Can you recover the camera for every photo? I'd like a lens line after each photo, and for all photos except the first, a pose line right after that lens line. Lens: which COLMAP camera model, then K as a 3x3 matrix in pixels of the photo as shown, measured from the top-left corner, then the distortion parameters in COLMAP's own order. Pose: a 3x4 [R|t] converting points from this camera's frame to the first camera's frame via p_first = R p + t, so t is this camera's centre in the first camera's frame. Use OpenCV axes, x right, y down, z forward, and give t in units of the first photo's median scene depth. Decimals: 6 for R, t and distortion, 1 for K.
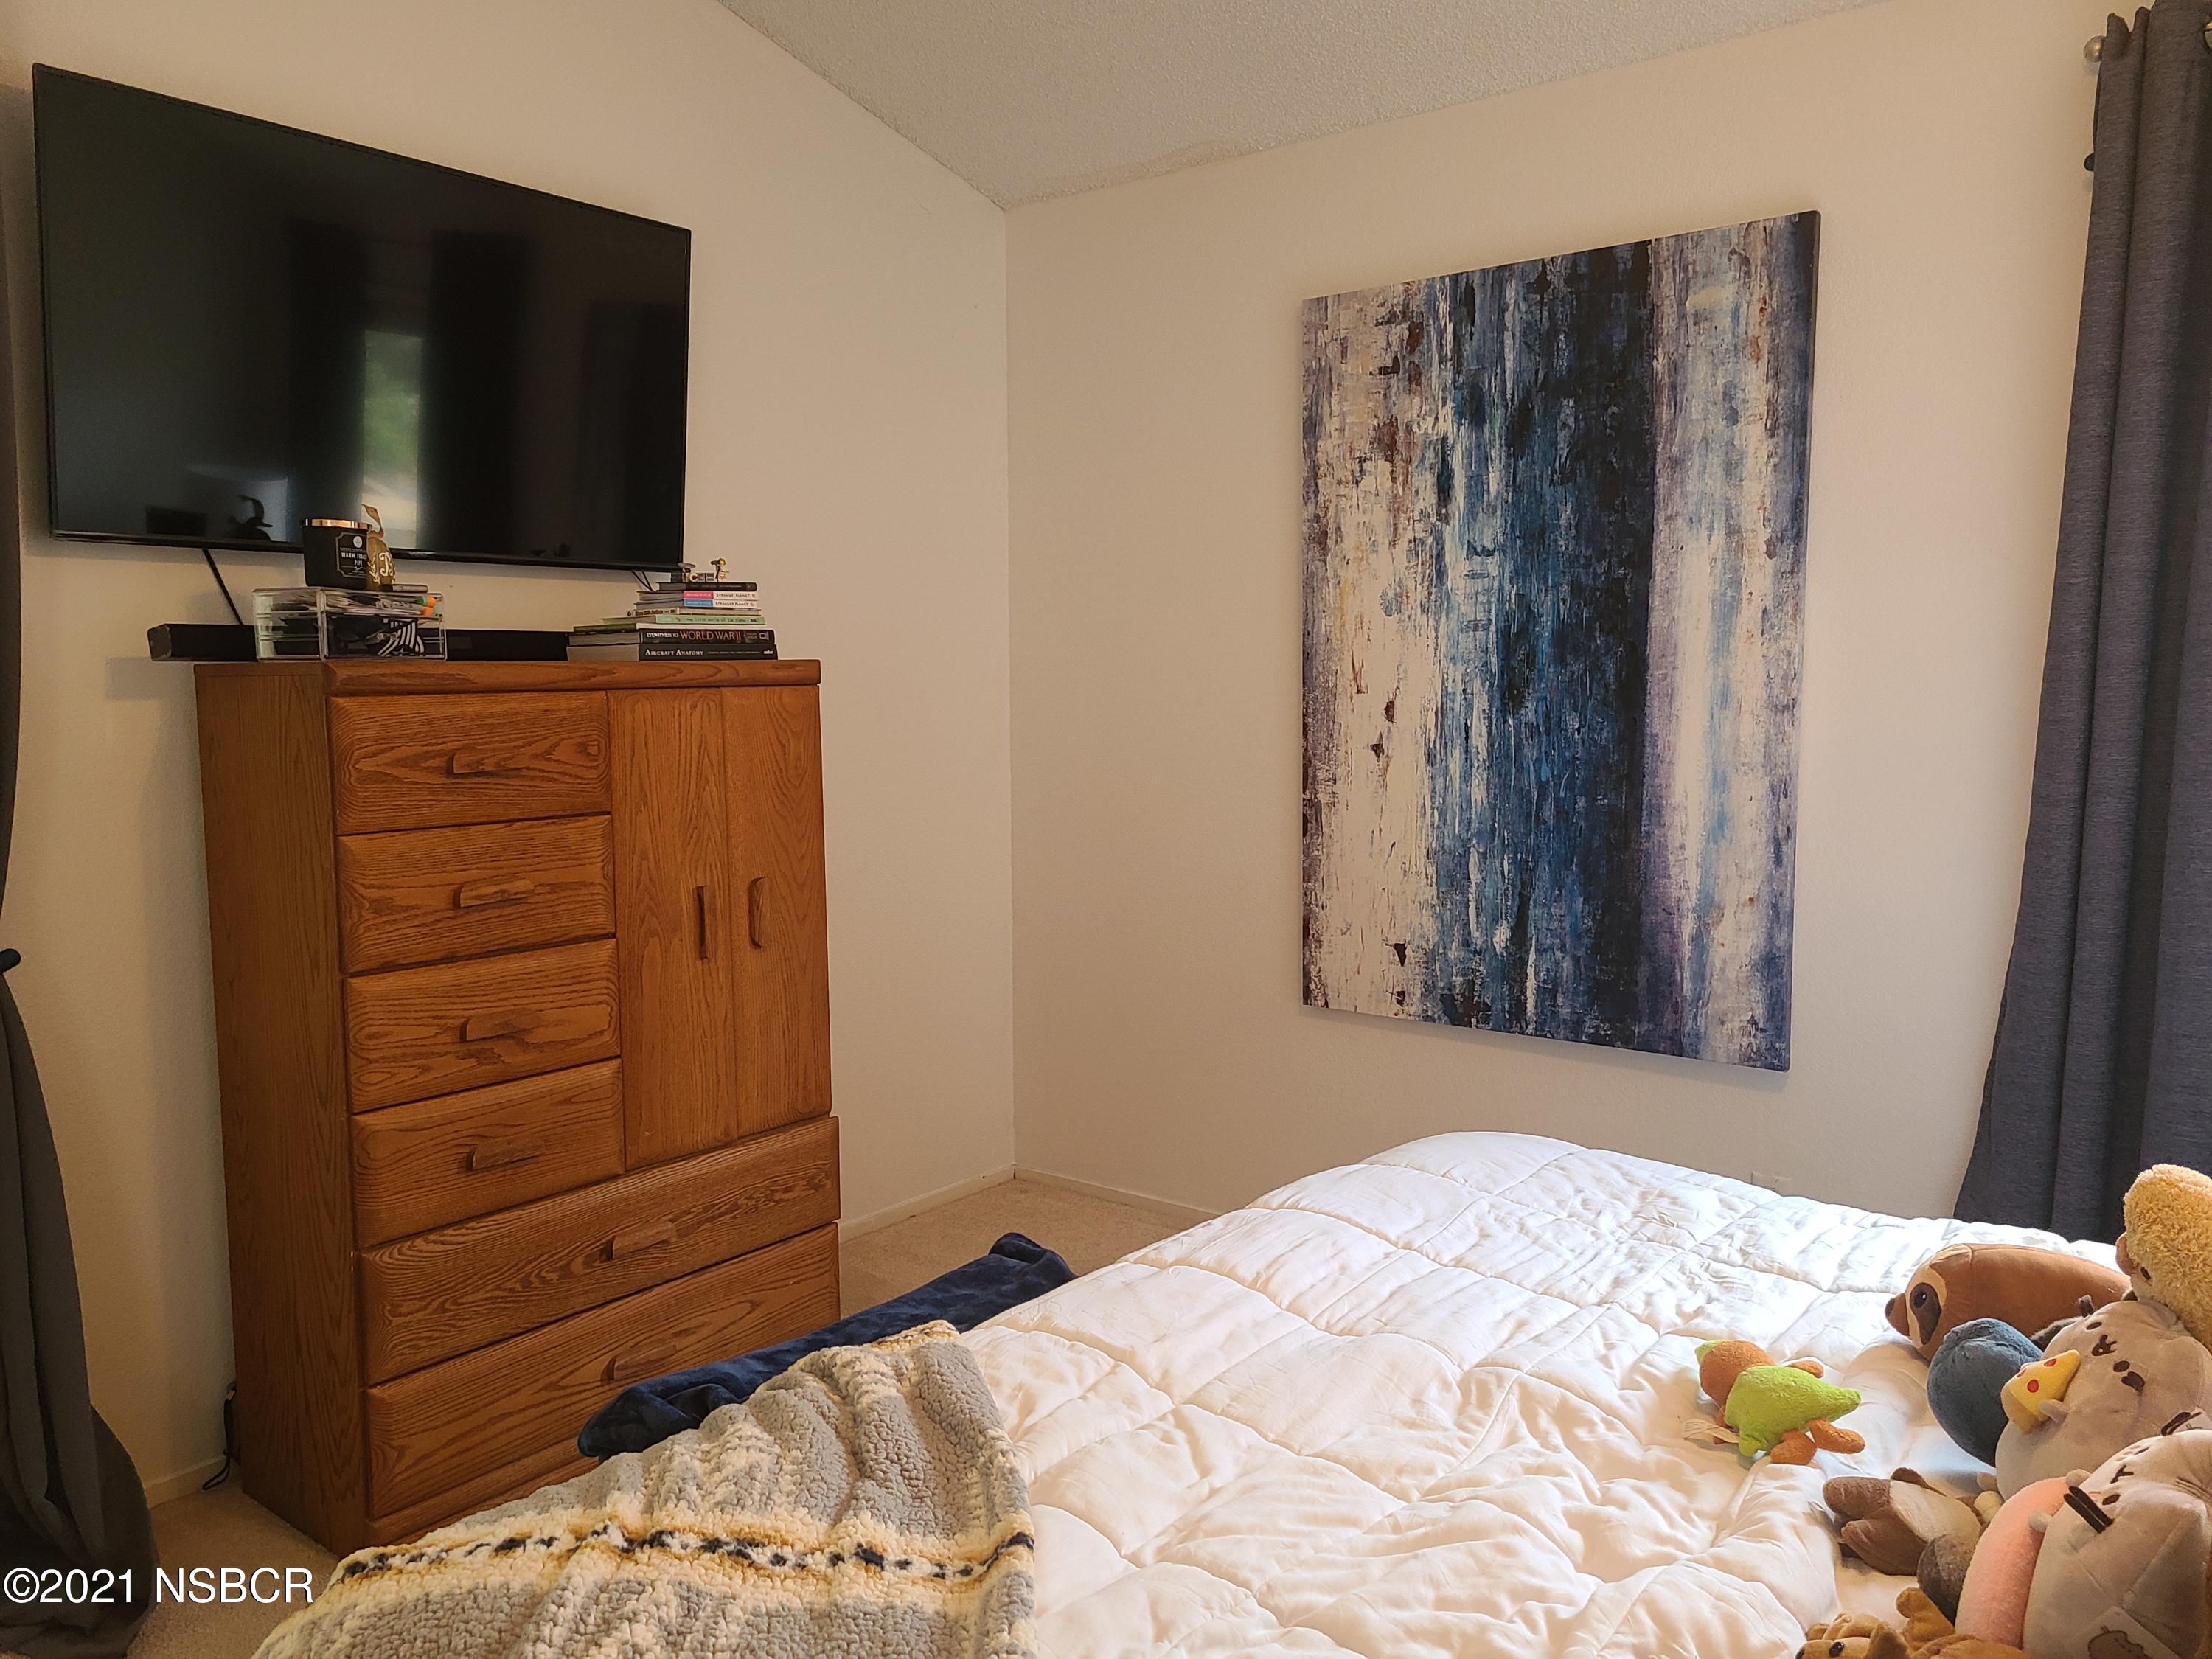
lens RADIAL K [[1666.6, 0, 1106.0], [0, 1666.6, 857.6], [0, 0, 1]] dist [0.073910, -0.058929]
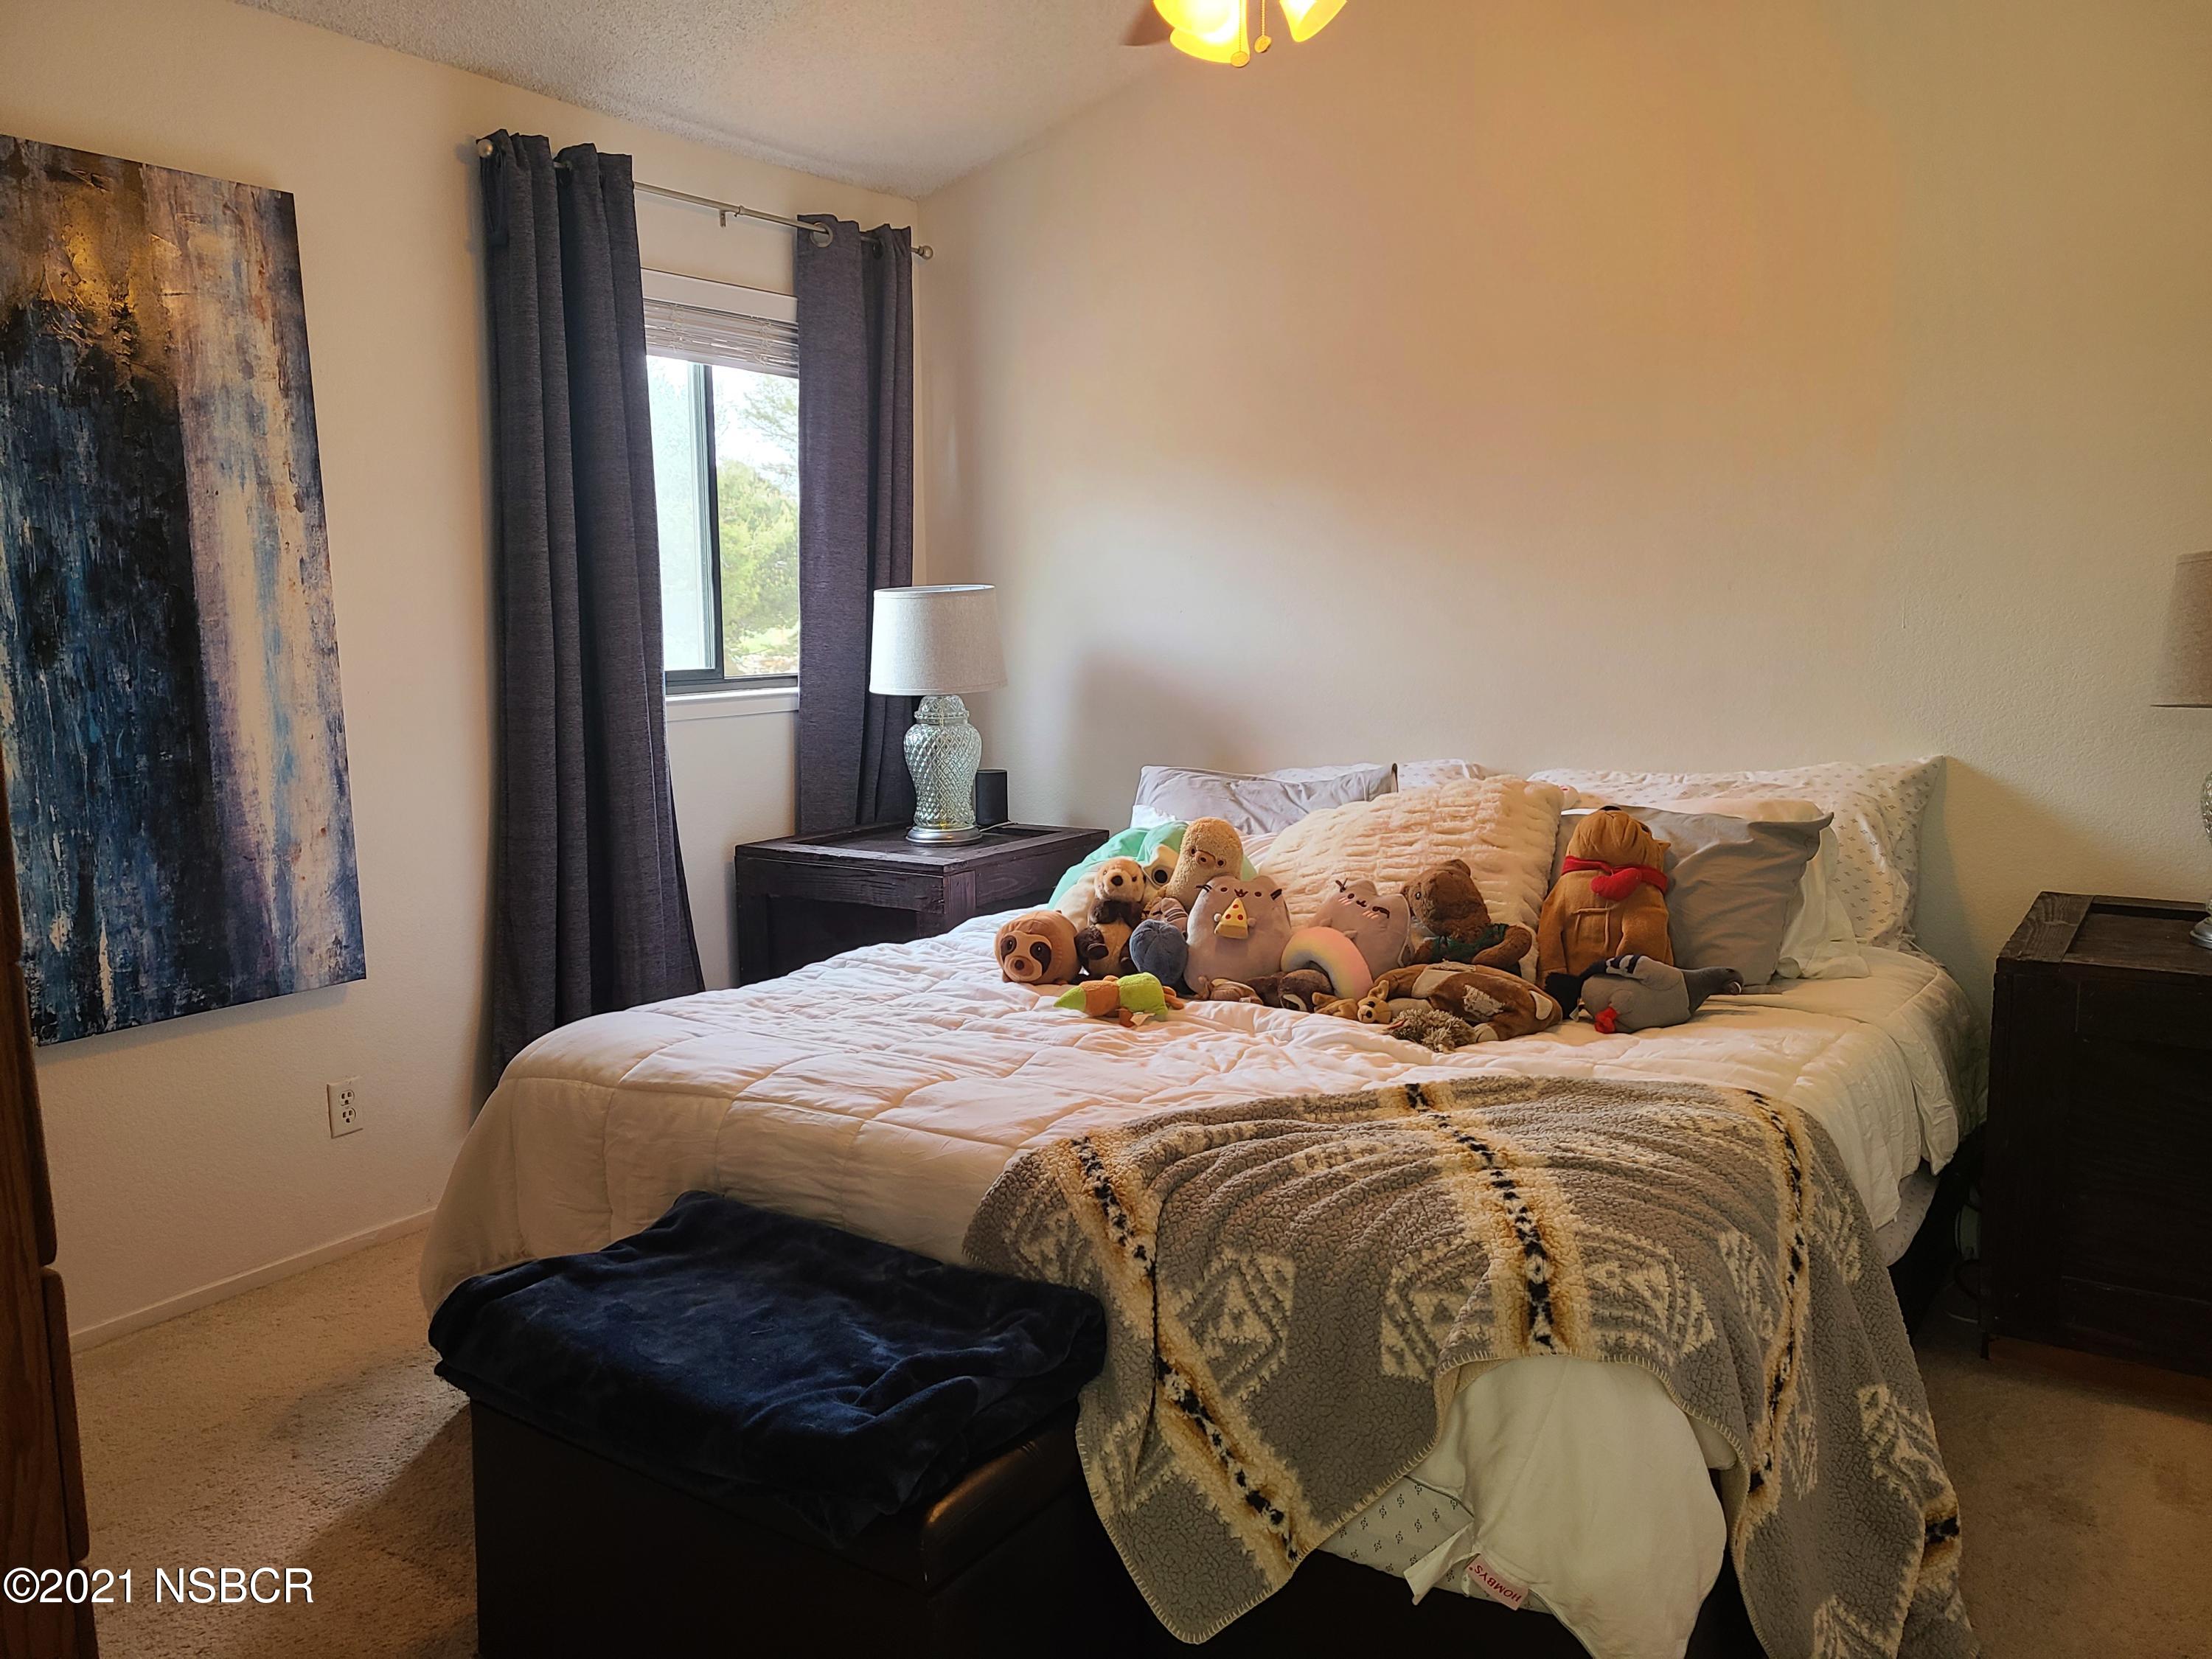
lens RADIAL K [[1666.6, 0, 1106.0], [0, 1666.6, 857.6], [0, 0, 1]] dist [0.073910, -0.058929]
pose [[-0.081445, -0.145734, 0.985966, -0.705887], [0.123736, 0.980120, 0.155092, -0.061860], [-0.988967, 0.134631, -0.061793, 0.558489]]
